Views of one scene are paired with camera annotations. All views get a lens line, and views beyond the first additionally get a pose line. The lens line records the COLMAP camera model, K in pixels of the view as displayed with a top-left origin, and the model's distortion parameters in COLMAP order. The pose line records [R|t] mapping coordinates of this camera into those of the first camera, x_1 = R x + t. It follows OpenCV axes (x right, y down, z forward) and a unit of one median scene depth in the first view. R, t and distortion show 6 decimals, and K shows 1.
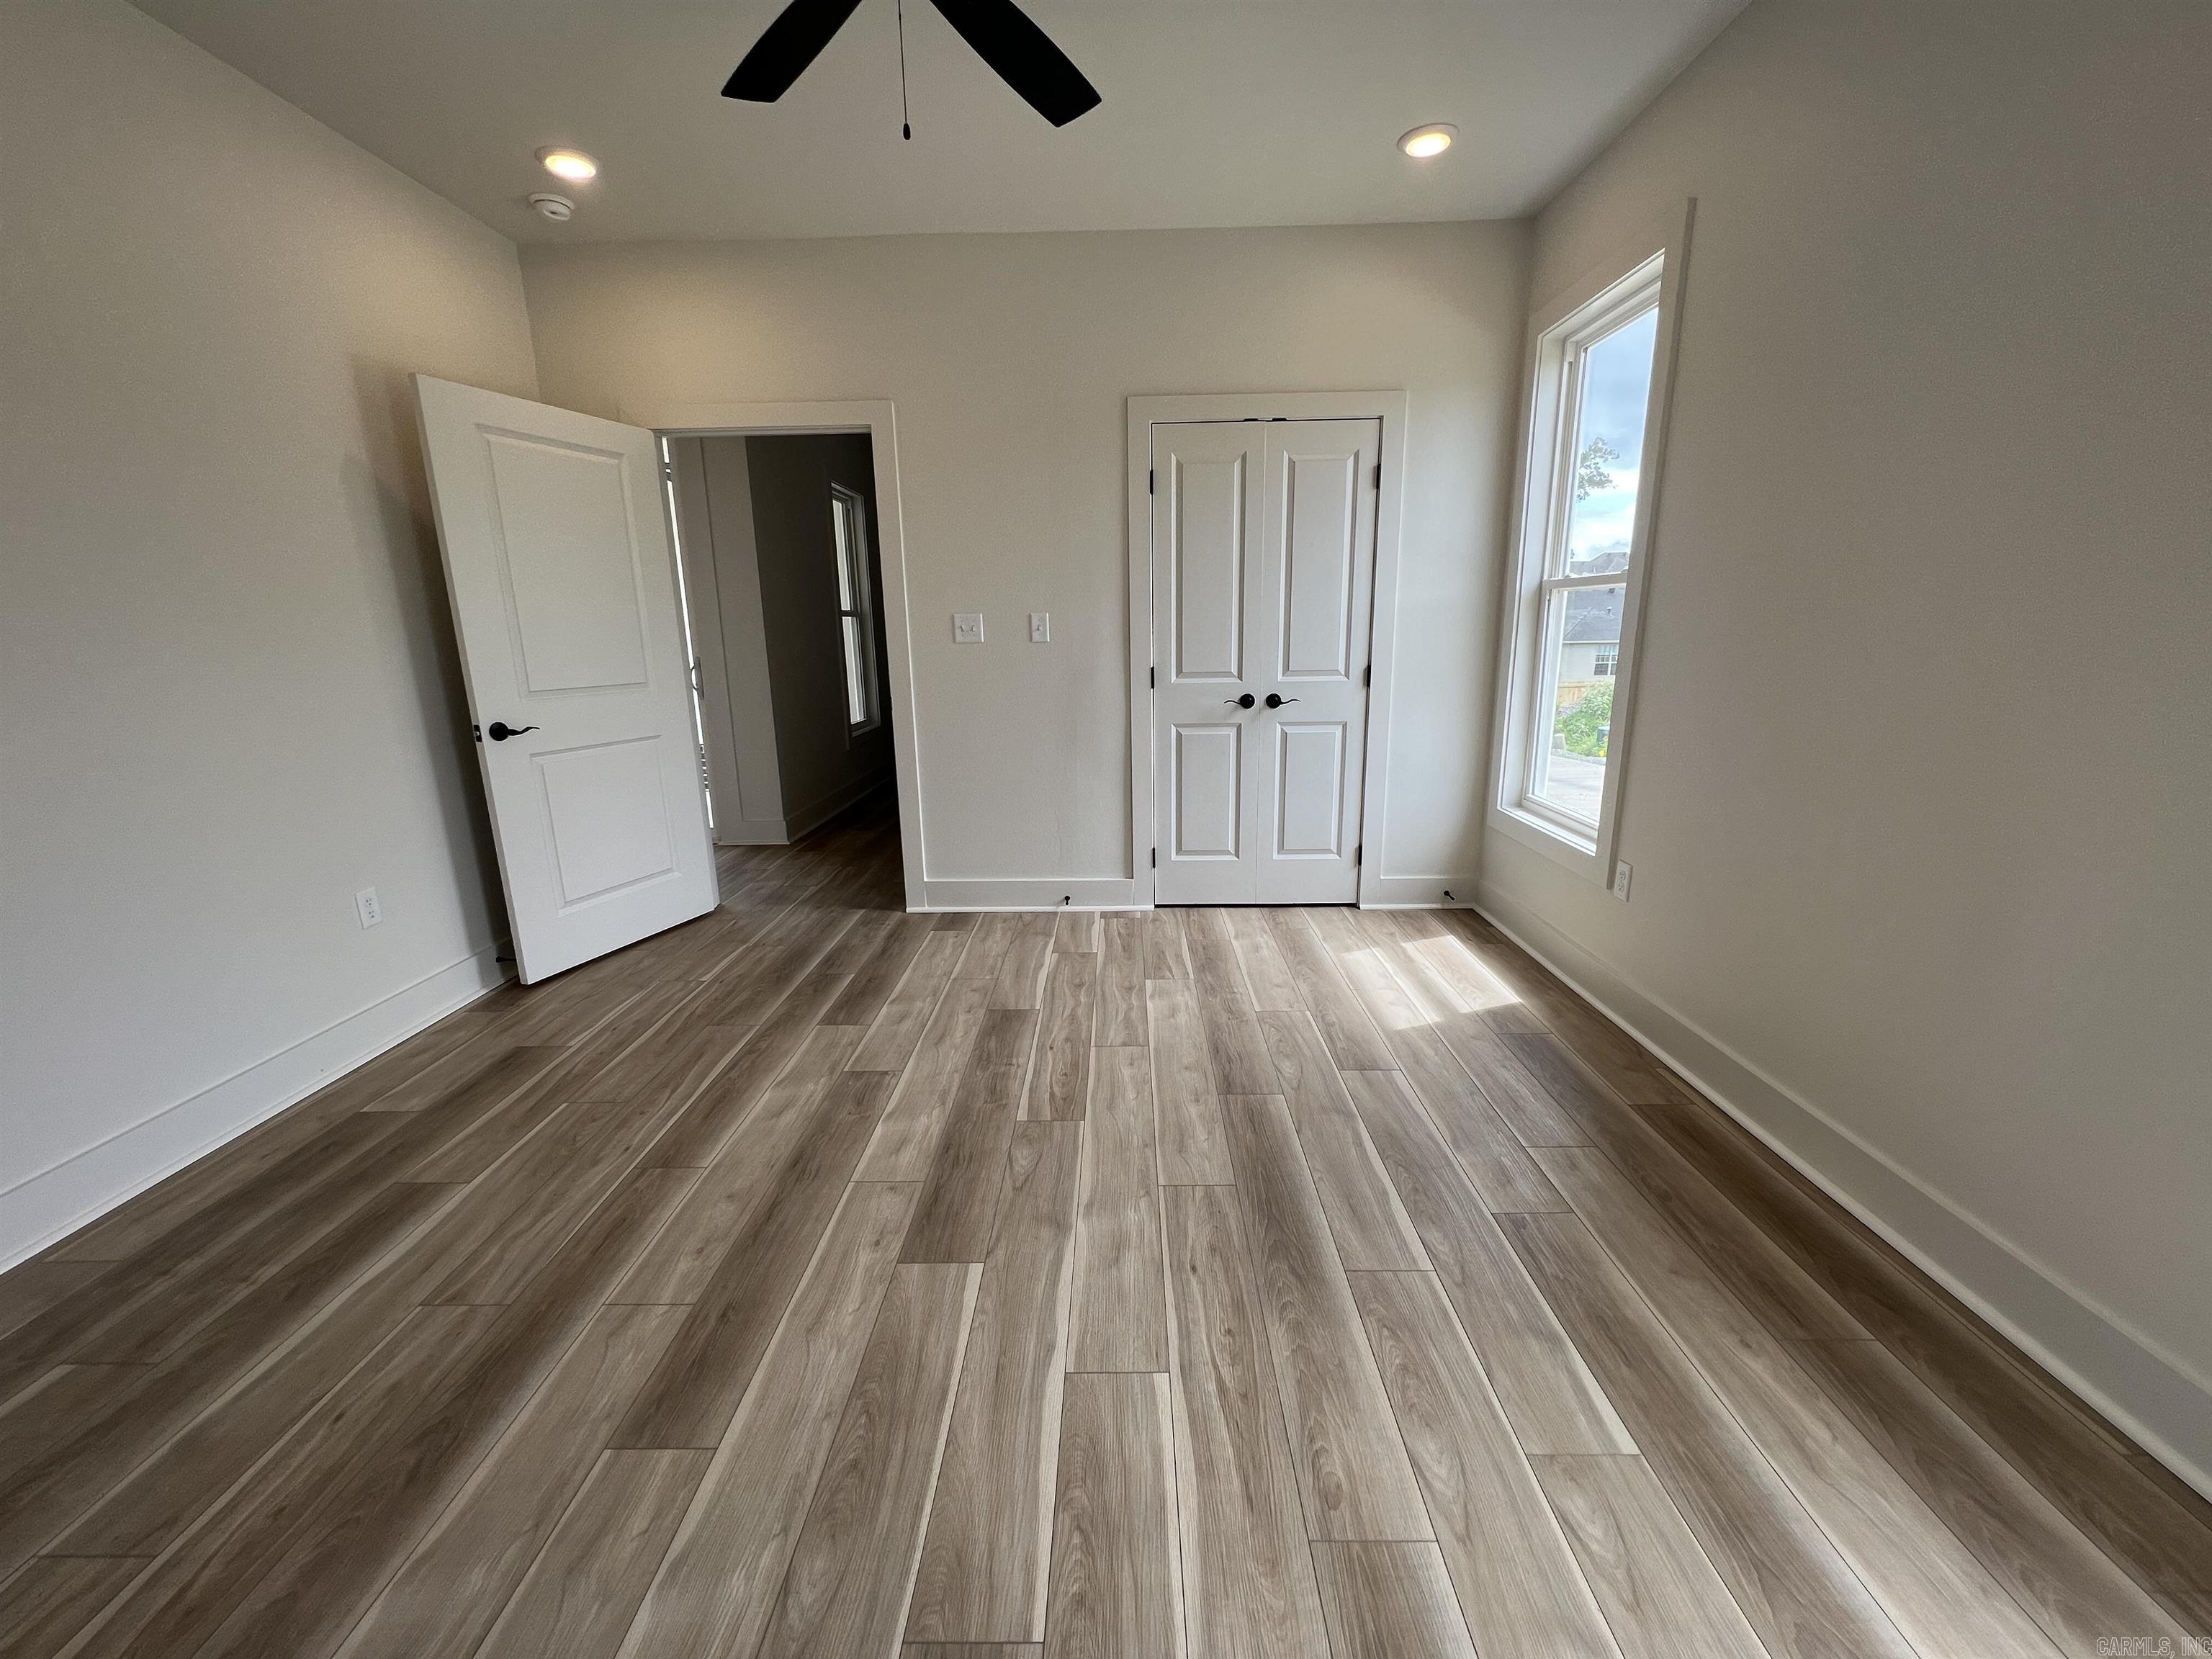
lens RADIAL K [[878.3, 0, 1109.3], [0, 878.3, 835.6], [0, 0, 1]] dist [-0.001431, 0.000419]
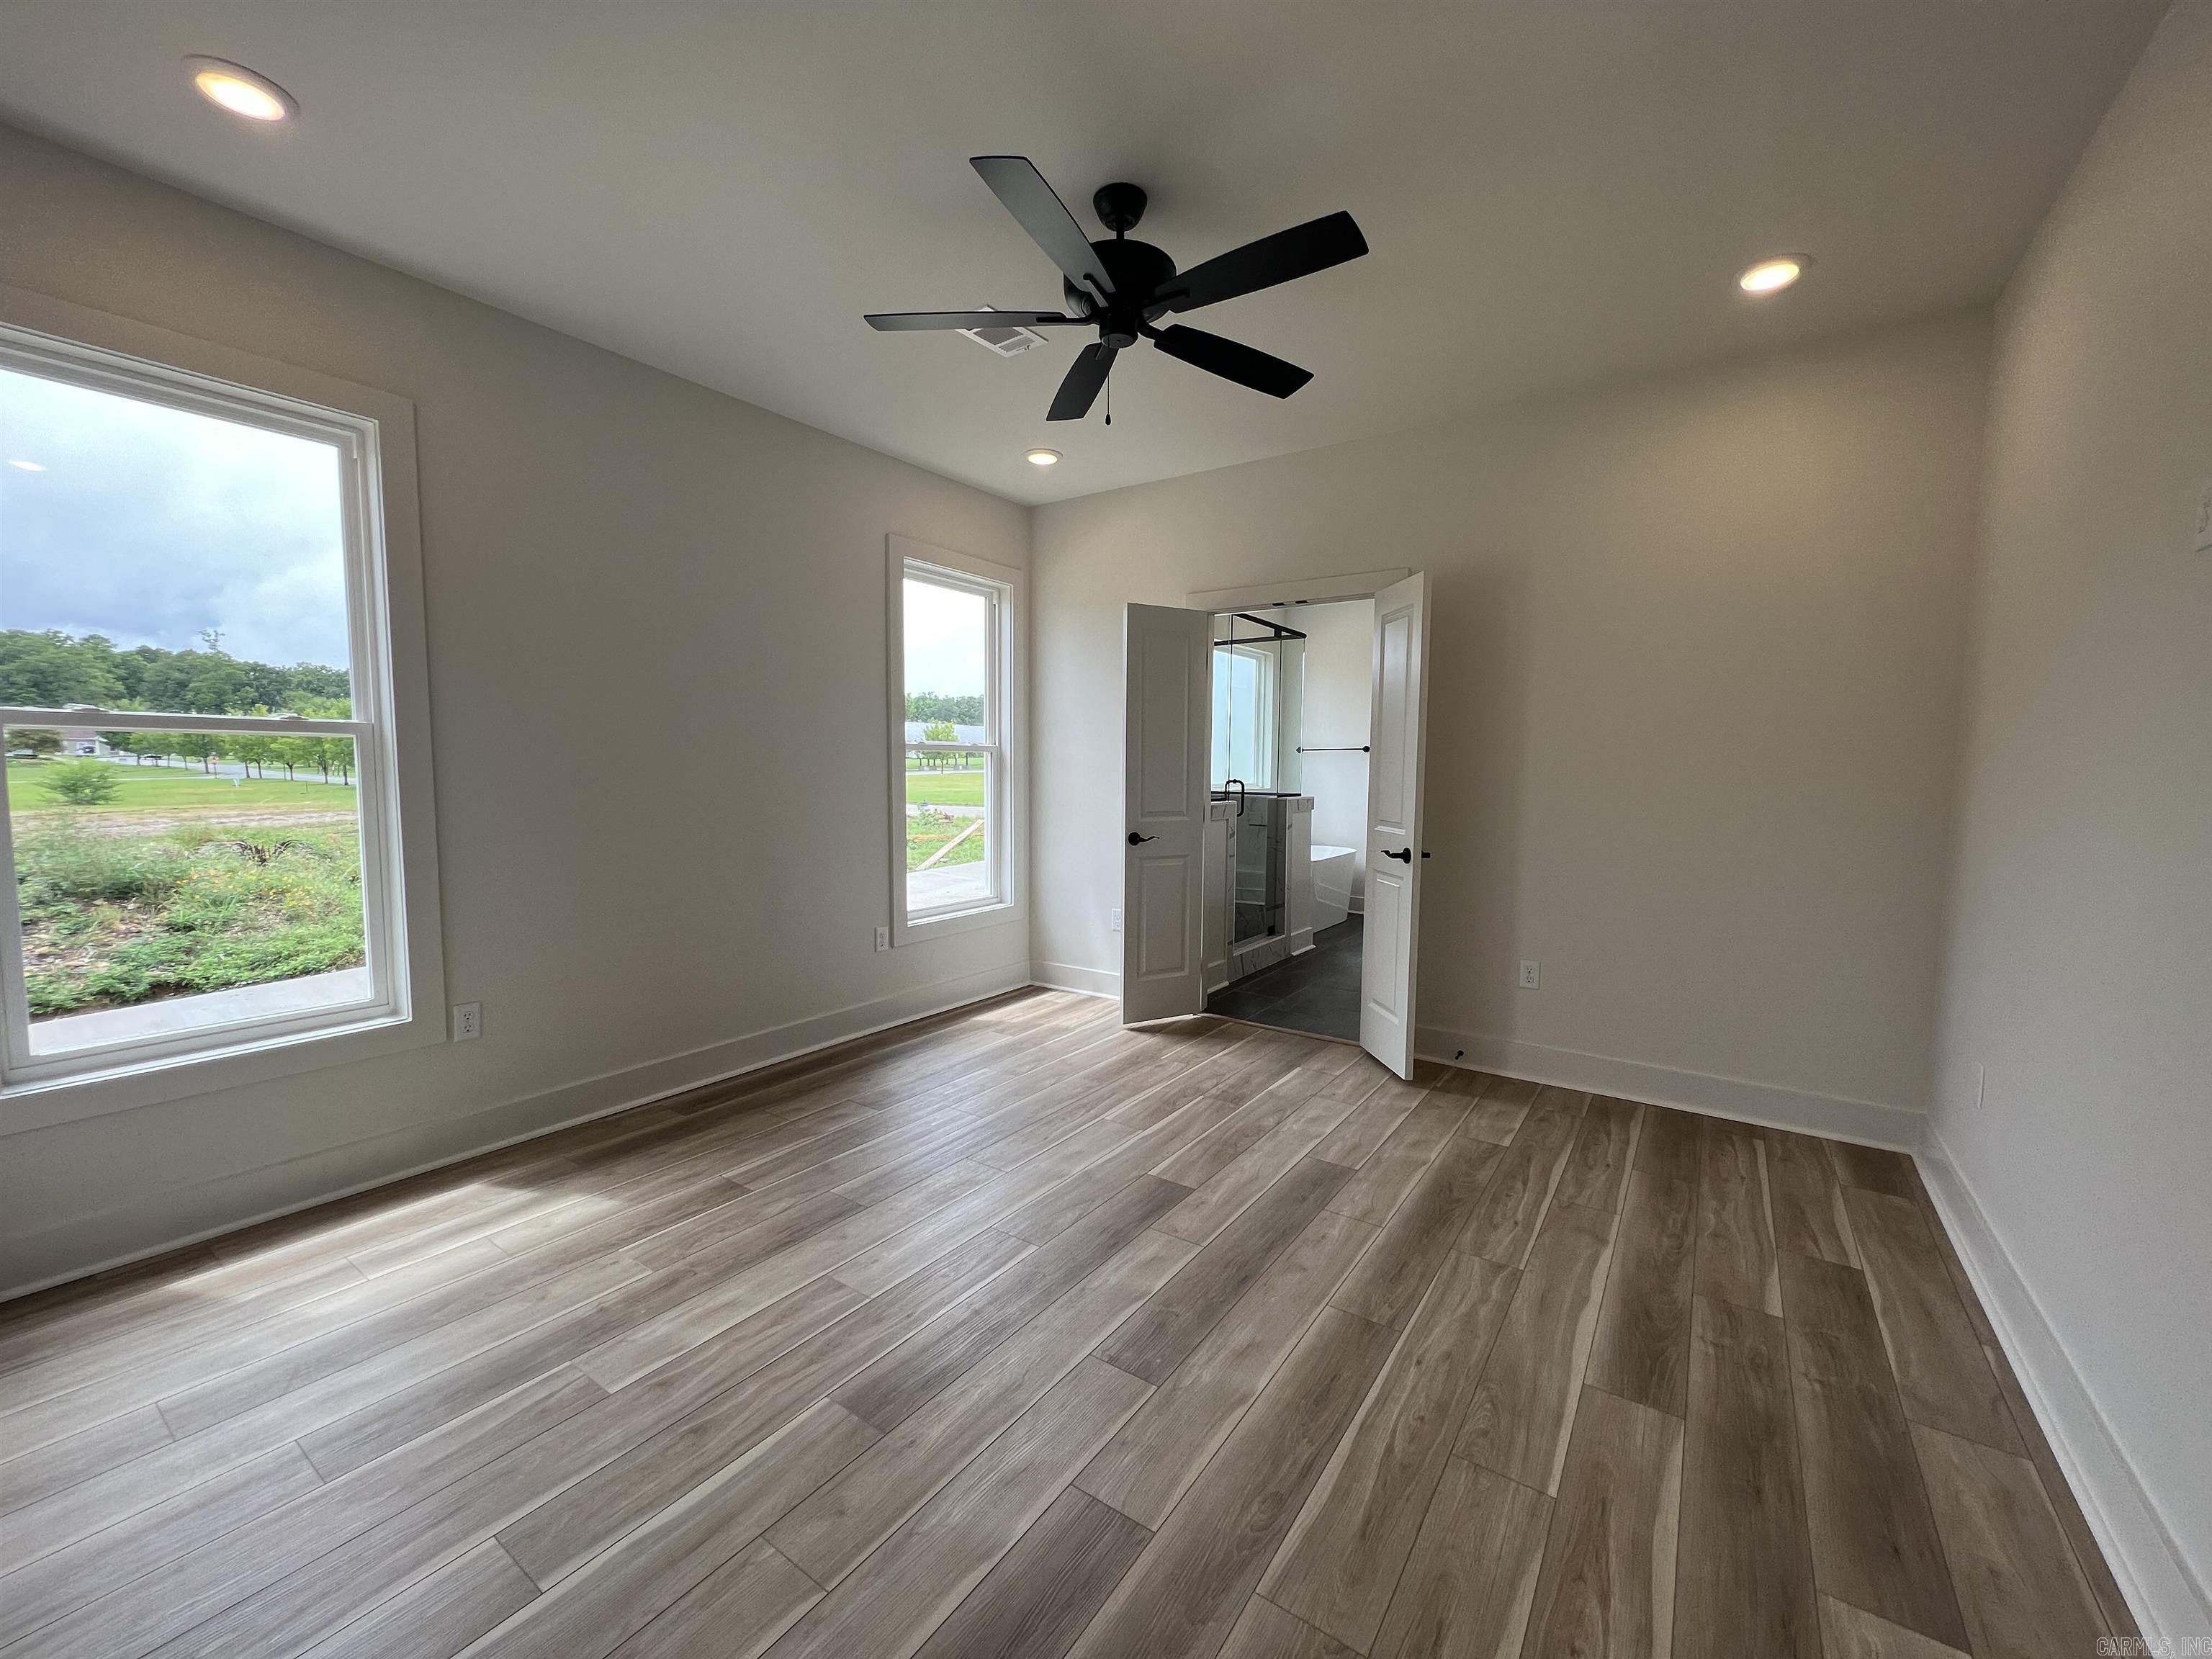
lens RADIAL K [[878.3, 0, 1109.3], [0, 878.3, 835.6], [0, 0, 1]] dist [-0.001431, 0.000419]
pose [[-0.828261, -0.035531, 0.559215, -0.617318], [0.134972, 0.955952, 0.260648, -0.330715], [-0.543844, 0.291363, -0.786983, 1.374257]]
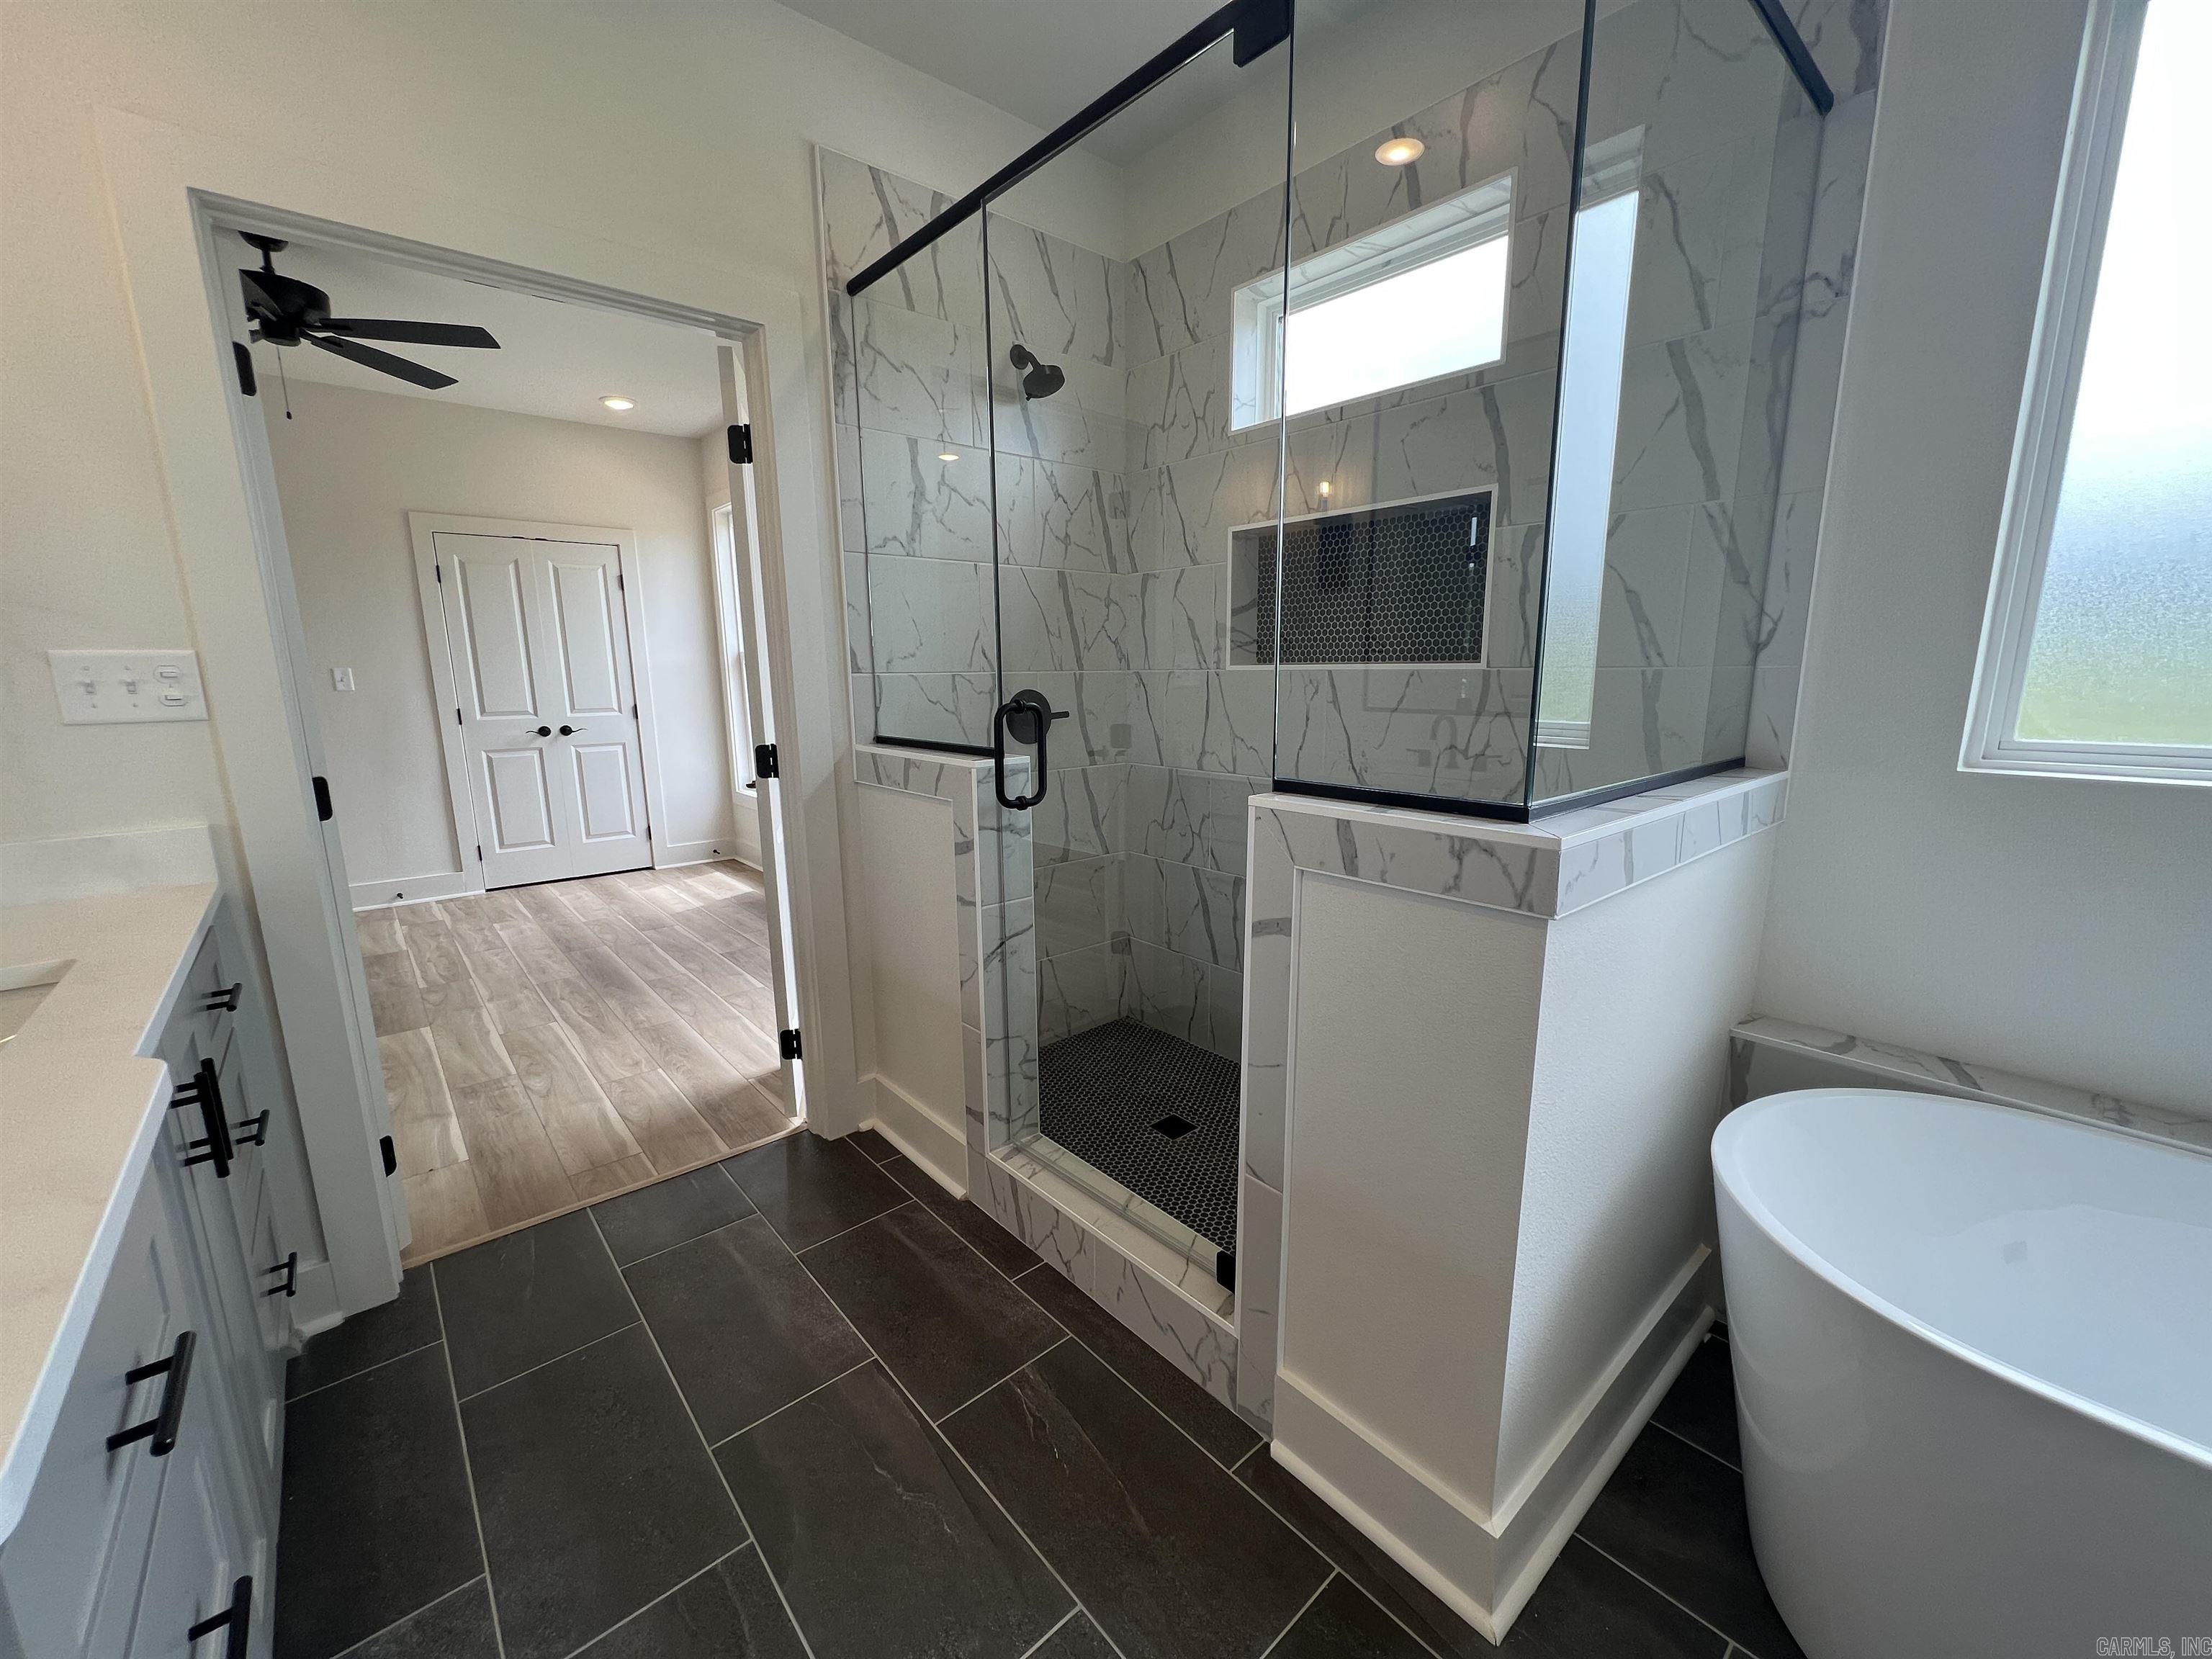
lens RADIAL K [[878.3, 0, 1109.3], [0, 878.3, 835.6], [0, 0, 1]] dist [-0.001431, 0.000419]
pose [[0.741856, -0.116348, 0.660389, -0.166367], [0.150895, 0.988539, 0.004653, 0.196937], [-0.653361, 0.096197, 0.750909, -0.875888]]
